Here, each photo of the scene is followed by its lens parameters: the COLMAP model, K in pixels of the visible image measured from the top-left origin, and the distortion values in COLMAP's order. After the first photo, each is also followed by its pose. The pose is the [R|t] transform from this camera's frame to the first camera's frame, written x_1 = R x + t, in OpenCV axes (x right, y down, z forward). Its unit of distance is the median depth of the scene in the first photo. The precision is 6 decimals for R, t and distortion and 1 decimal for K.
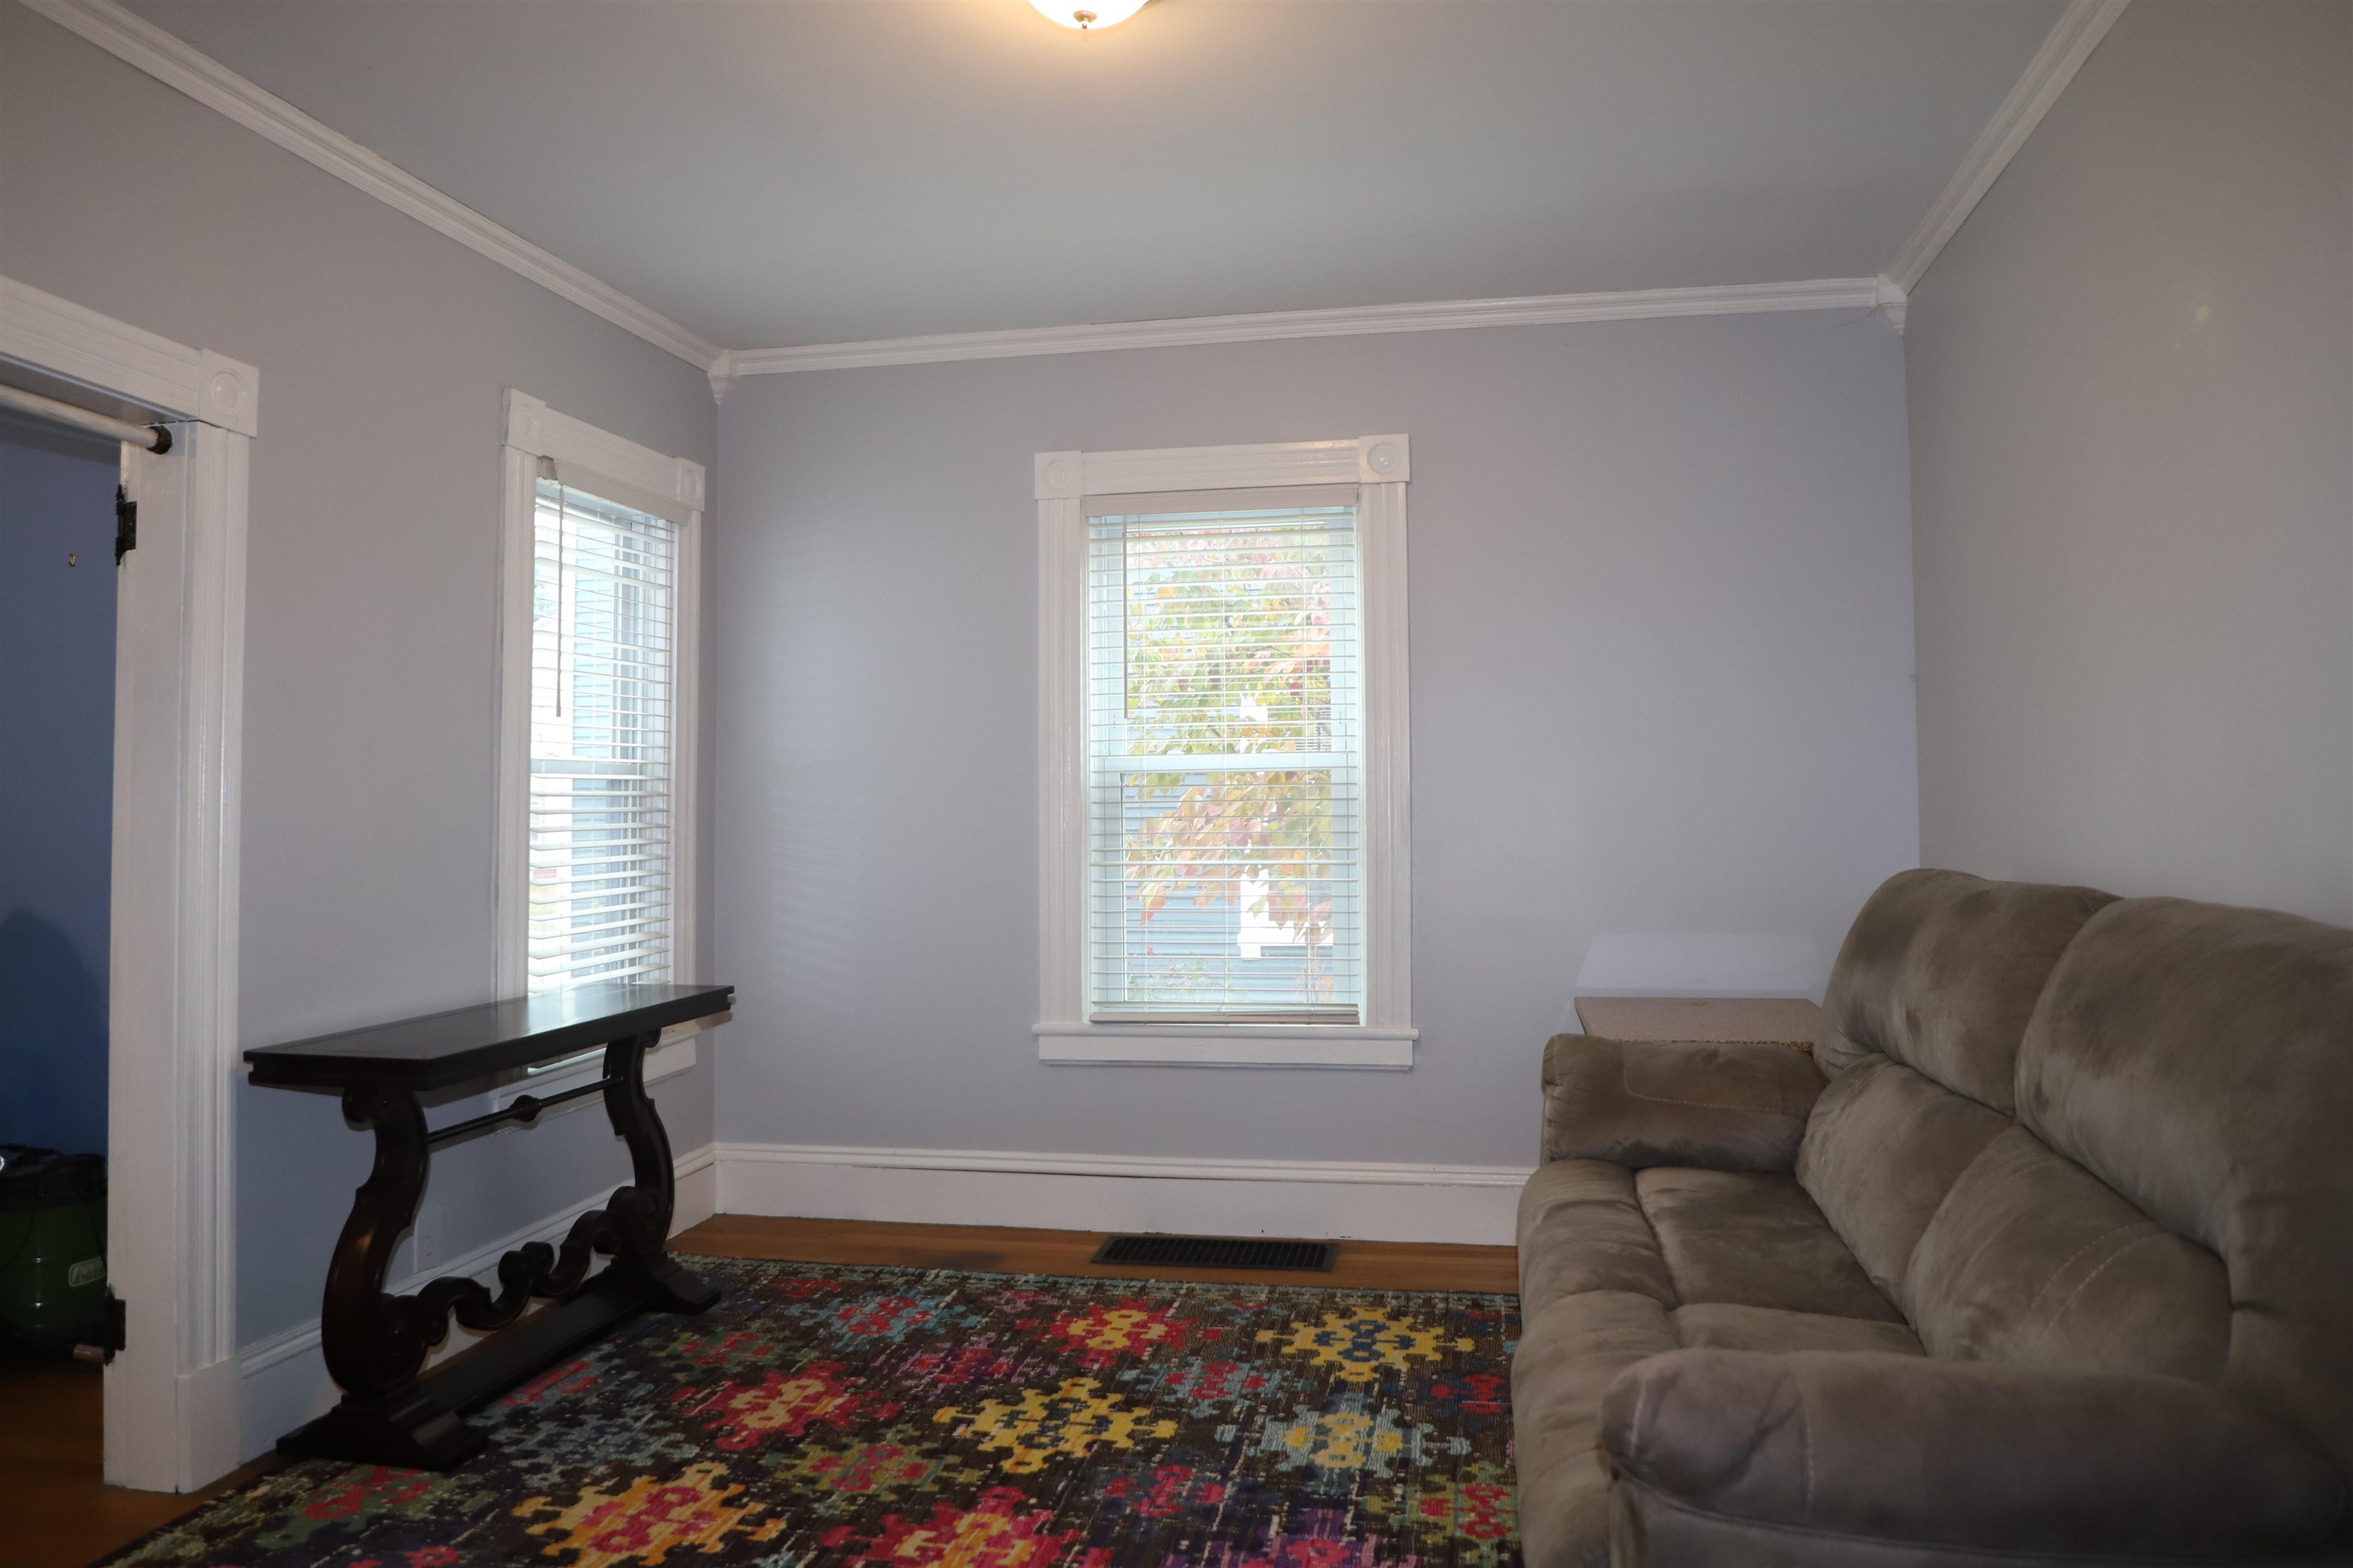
lens RADIAL K [[1608.4, 0, 1148.6], [0, 1608.4, 772.5], [0, 0, 1]] dist [-0.083347, 0.039661]
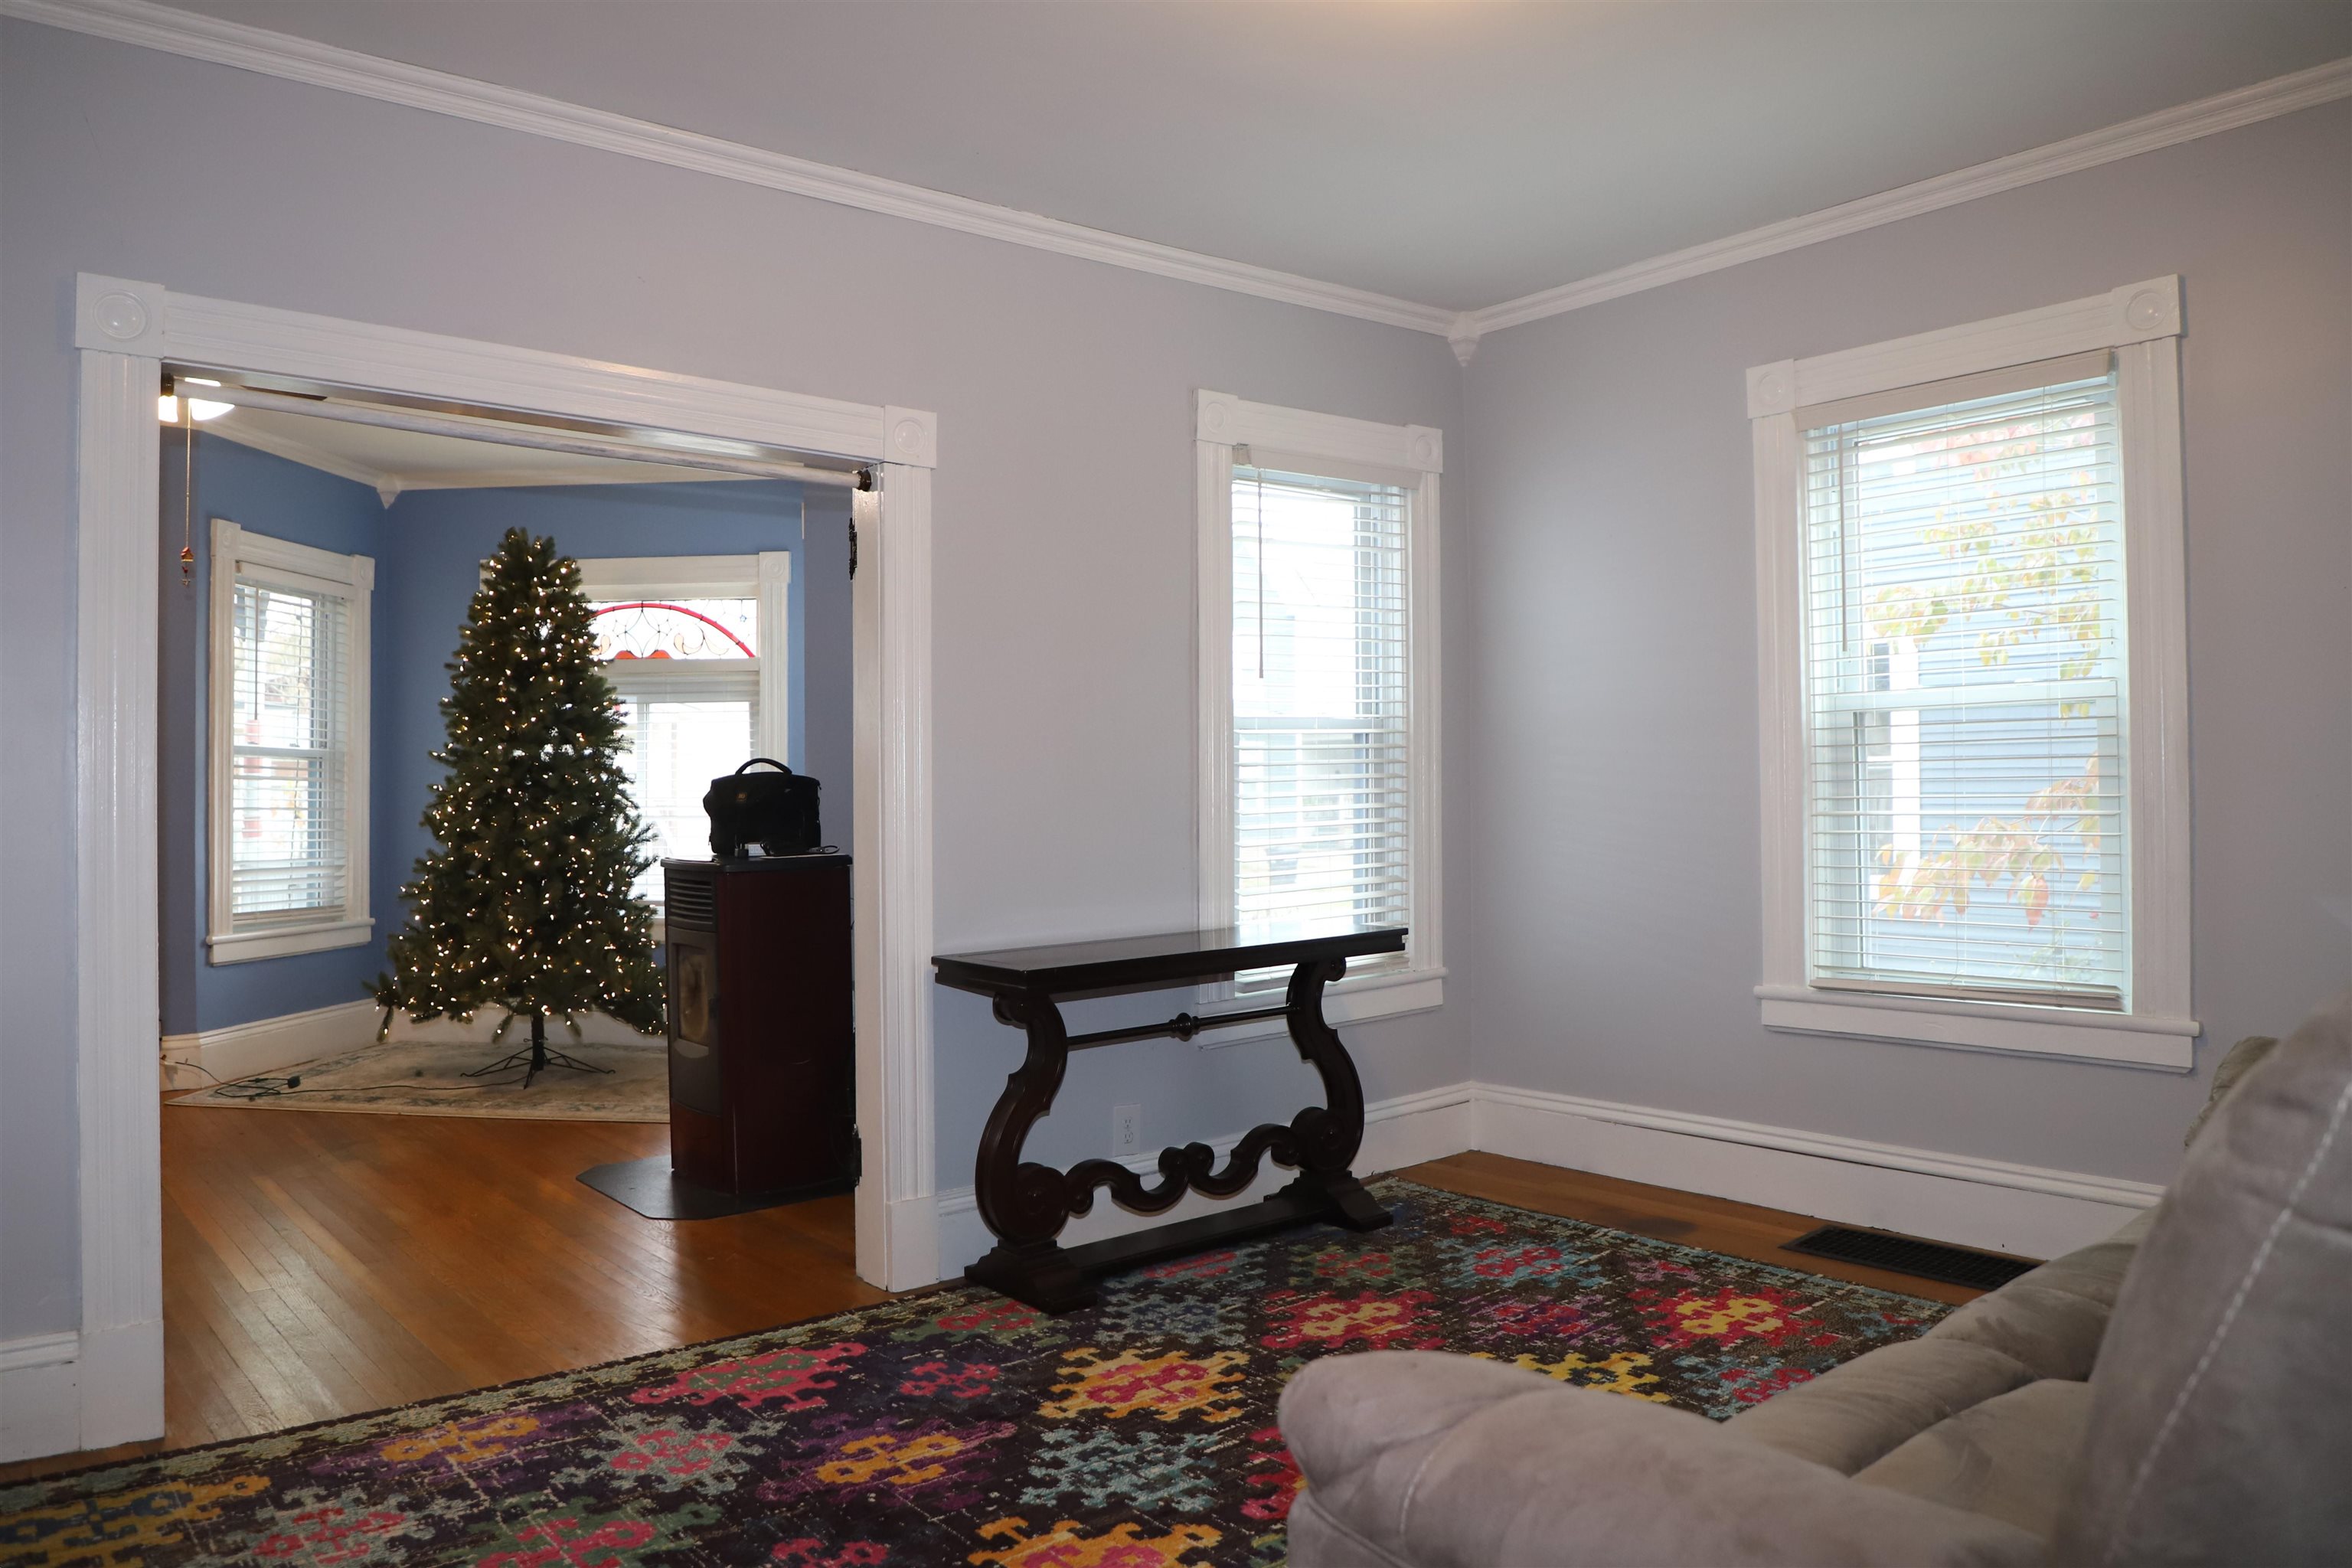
lens RADIAL K [[1607.7, 0, 1148.1], [0, 1607.7, 772.5], [0, 0, 1]] dist [-0.083347, 0.039661]
pose [[0.775420, -0.010657, -0.631356, 0.307696], [0.027692, 0.999470, 0.017140, 0.010332], [0.630838, -0.030775, 0.775304, 0.091761]]
